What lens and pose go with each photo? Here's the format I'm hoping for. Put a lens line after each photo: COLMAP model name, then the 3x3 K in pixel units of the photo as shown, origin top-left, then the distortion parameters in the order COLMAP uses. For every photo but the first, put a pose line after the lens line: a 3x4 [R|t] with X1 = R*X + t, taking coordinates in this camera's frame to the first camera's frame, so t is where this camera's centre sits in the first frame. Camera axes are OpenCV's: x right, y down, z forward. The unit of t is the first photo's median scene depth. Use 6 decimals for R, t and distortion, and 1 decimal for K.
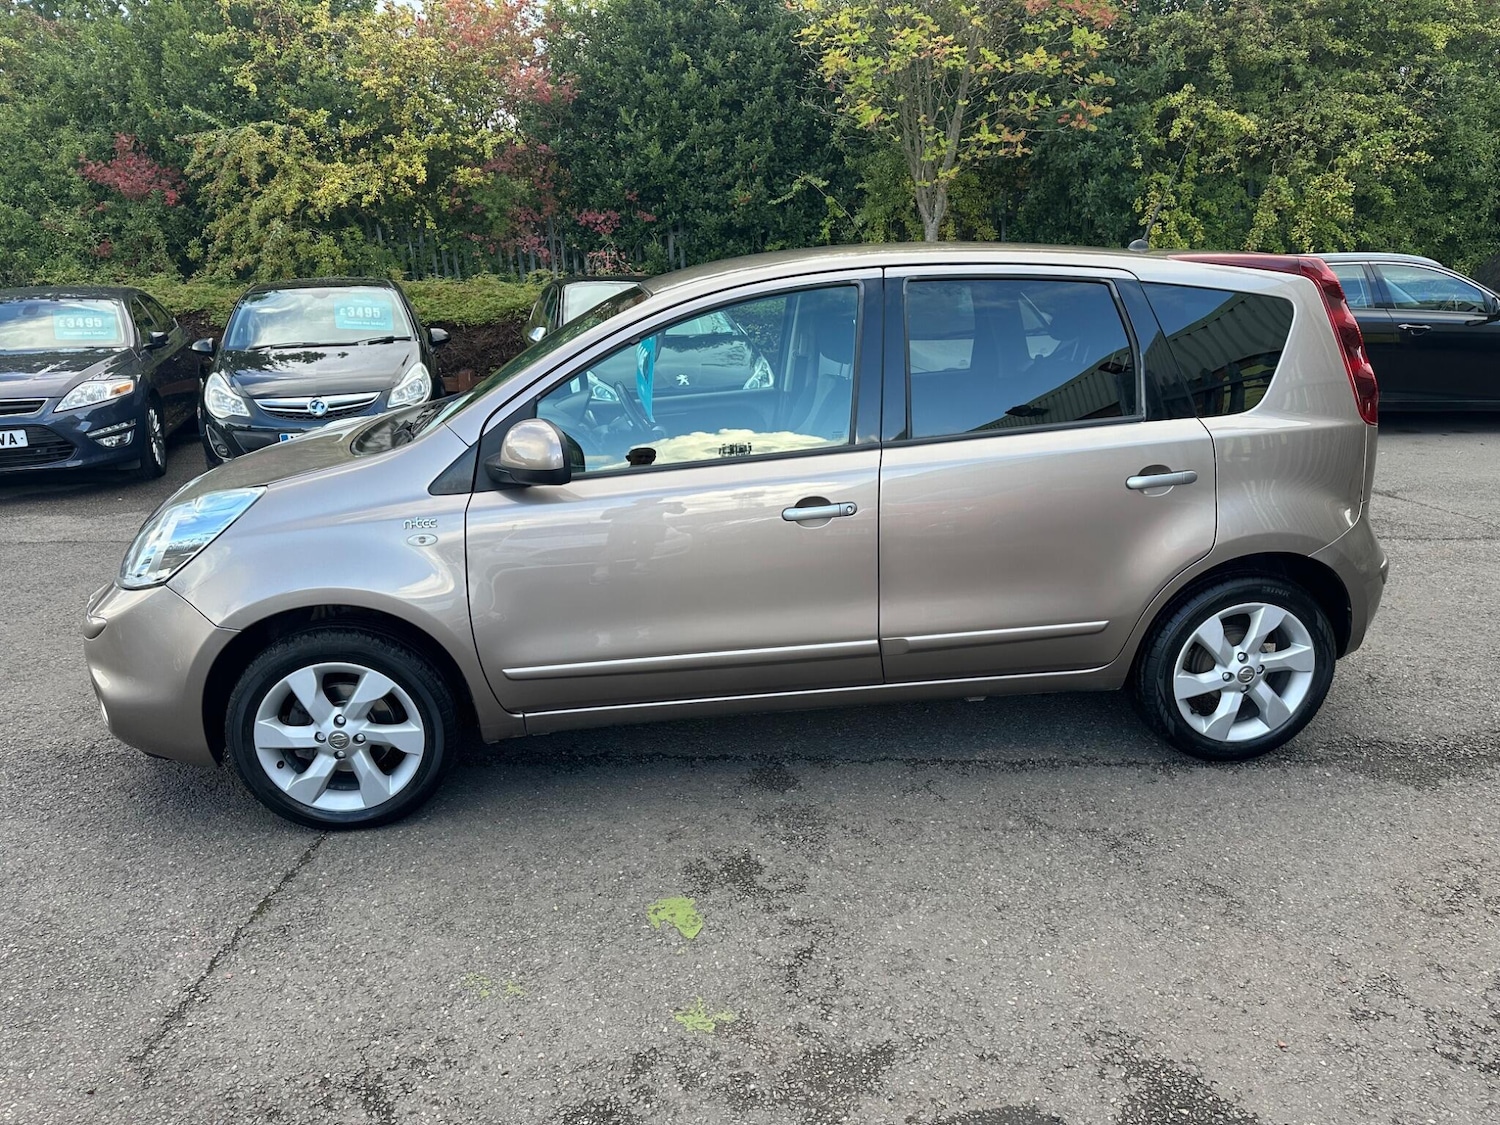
lens RADIAL K [[1050.4, 0, 746.4], [0, 1050.4, 562.3], [0, 0, 1]] dist [0.036488, -0.043515]
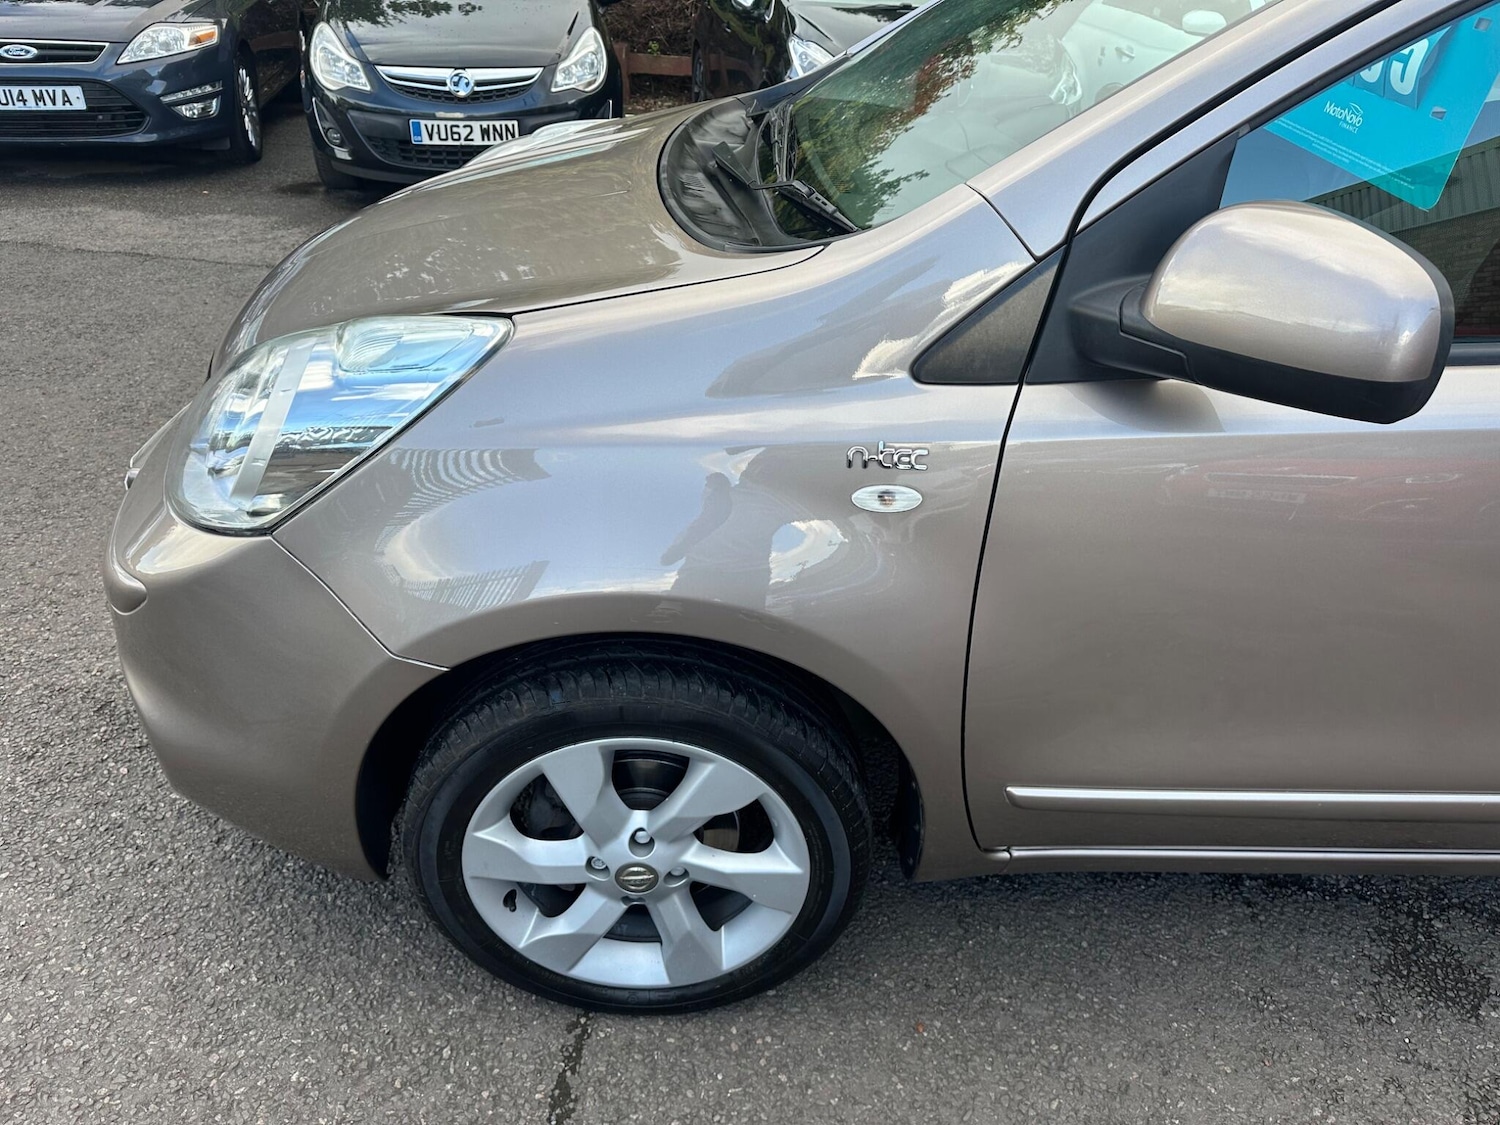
lens RADIAL K [[1061.4, 0, 749.8], [0, 1061.4, 543.6], [0, 0, 1]] dist [0.022420, -0.025420]
pose [[0.992453, 0.104750, -0.063757, -0.175618], [-0.086325, 0.966064, 0.243452, -0.050796], [0.087095, -0.236110, 0.967815, 0.318918]]
